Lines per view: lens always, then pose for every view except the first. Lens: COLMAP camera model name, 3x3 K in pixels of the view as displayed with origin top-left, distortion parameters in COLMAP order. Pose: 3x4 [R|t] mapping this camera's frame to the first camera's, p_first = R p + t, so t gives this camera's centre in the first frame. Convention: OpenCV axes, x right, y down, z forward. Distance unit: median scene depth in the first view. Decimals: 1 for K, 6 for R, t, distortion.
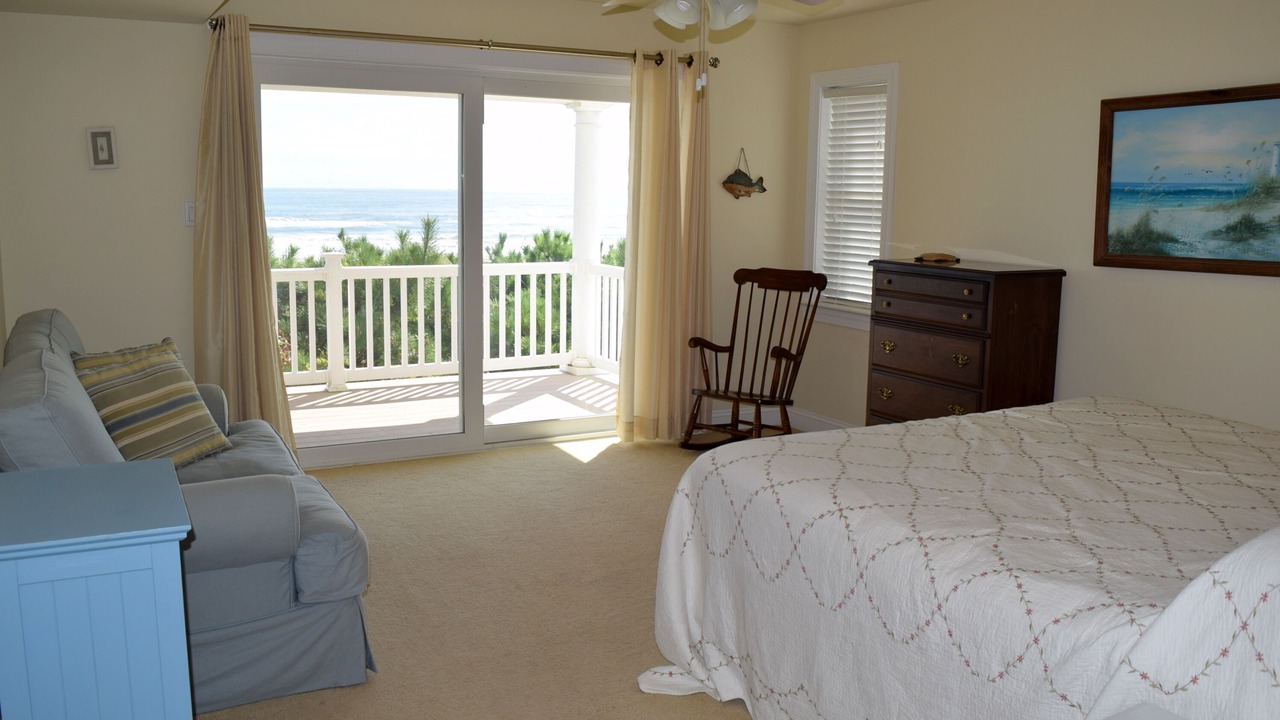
lens RADIAL K [[1069.3, 0, 640.0], [0, 1069.3, 360.0], [0, 0, 1]] dist [0.048972, -0.001861]
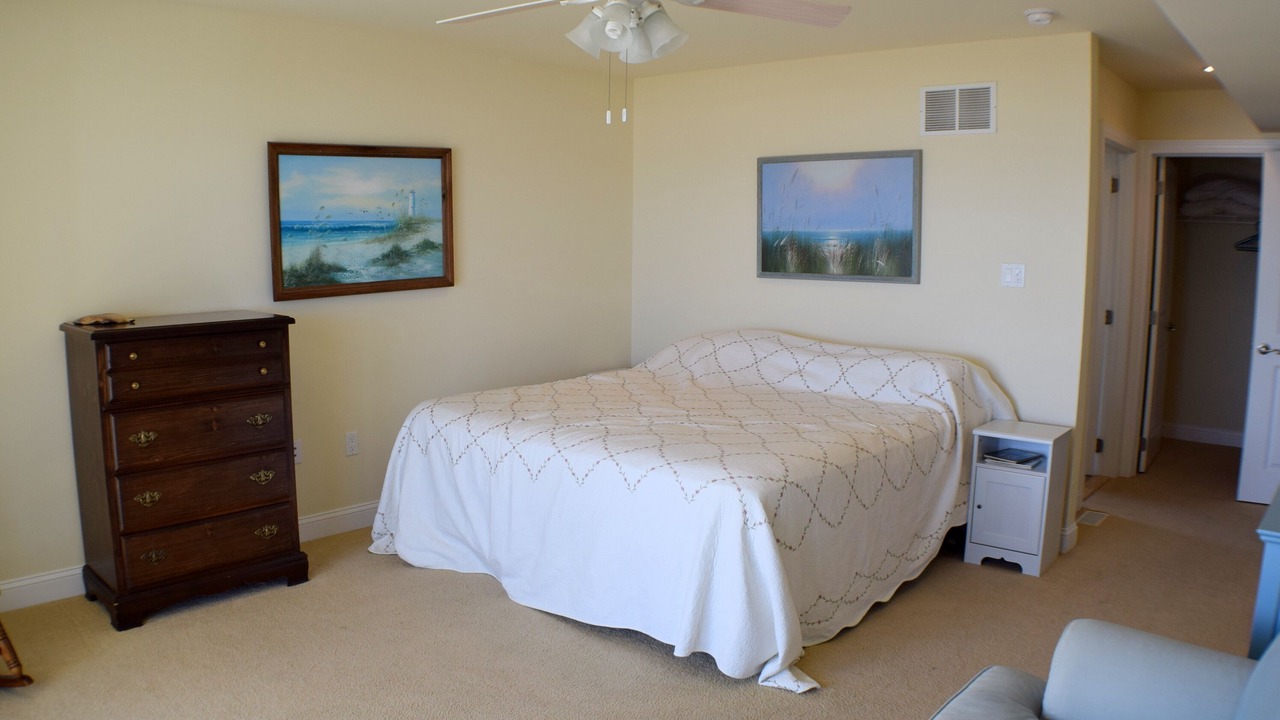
lens RADIAL K [[1035.3, 0, 667.8], [0, 1035.3, 361.2], [0, 0, 1]] dist [-0.083388, 0.003931]
pose [[-0.315332, -0.156230, 0.936033, -0.672591], [0.139929, 0.967919, 0.208691, -0.200102], [-0.938608, 0.196786, -0.283355, 1.022735]]
